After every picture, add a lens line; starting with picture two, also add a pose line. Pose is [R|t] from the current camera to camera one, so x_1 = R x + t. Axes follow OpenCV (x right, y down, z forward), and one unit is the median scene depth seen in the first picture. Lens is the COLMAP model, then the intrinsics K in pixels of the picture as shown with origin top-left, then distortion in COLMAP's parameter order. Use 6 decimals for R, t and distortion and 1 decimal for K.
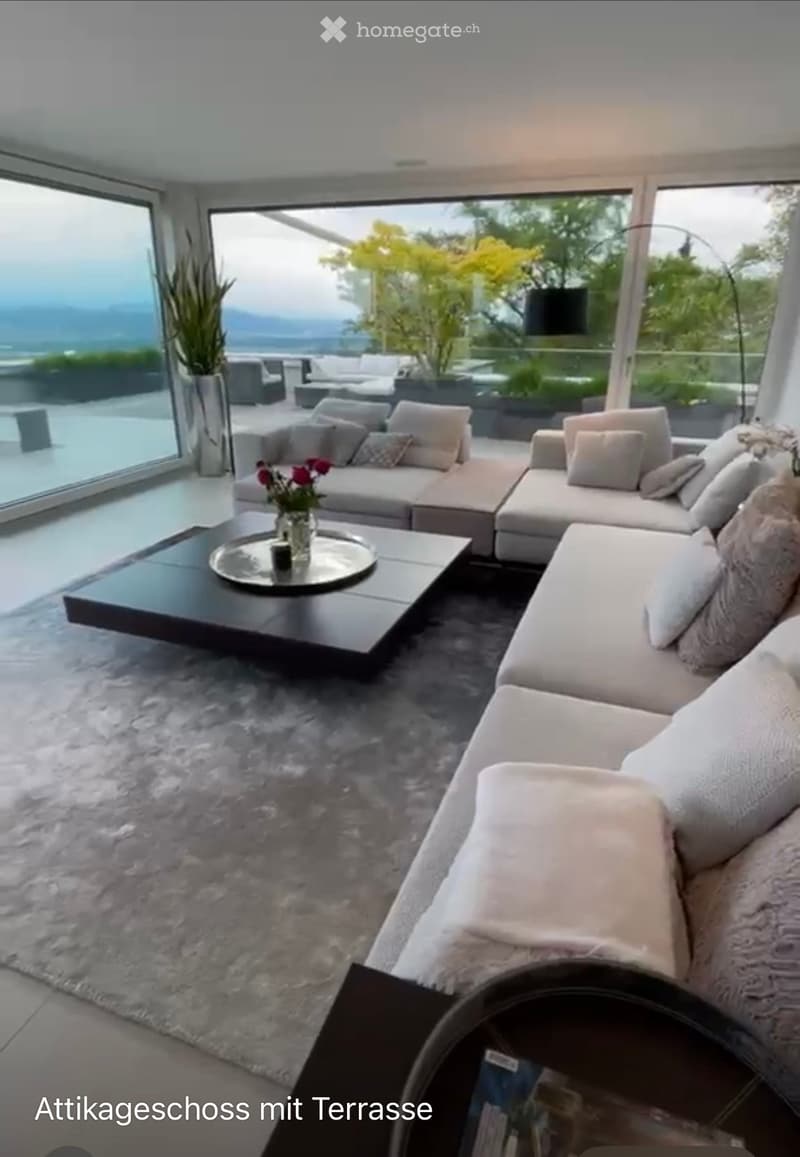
lens RADIAL K [[651.5, 0, 400.1], [0, 651.5, 577.2], [0, 0, 1]] dist [0.013281, -0.007585]
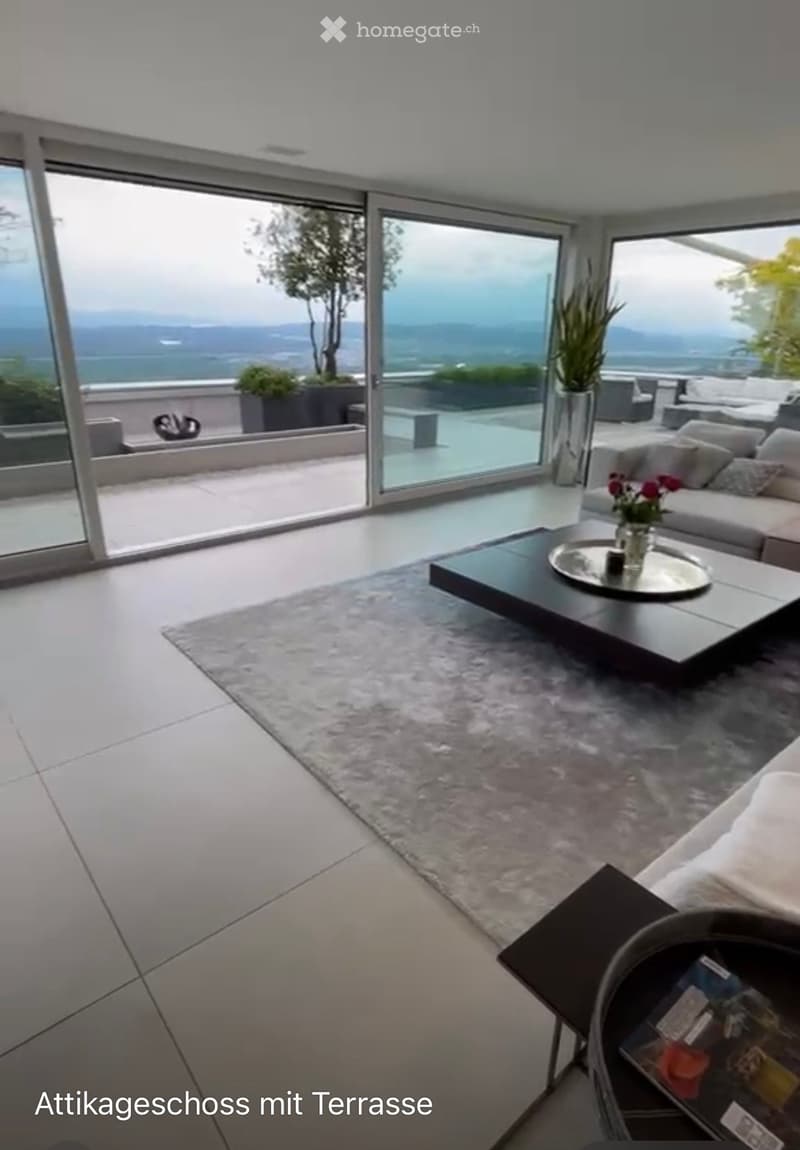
lens RADIAL K [[647.6, 0, 395.0], [0, 647.6, 578.0], [0, 0, 1]] dist [0.013281, -0.007585]
pose [[0.856681, 0.185231, -0.481442, 0.025803], [-0.194367, 0.980428, 0.031354, 0.029441], [0.477827, 0.066716, 0.875917, -0.106523]]
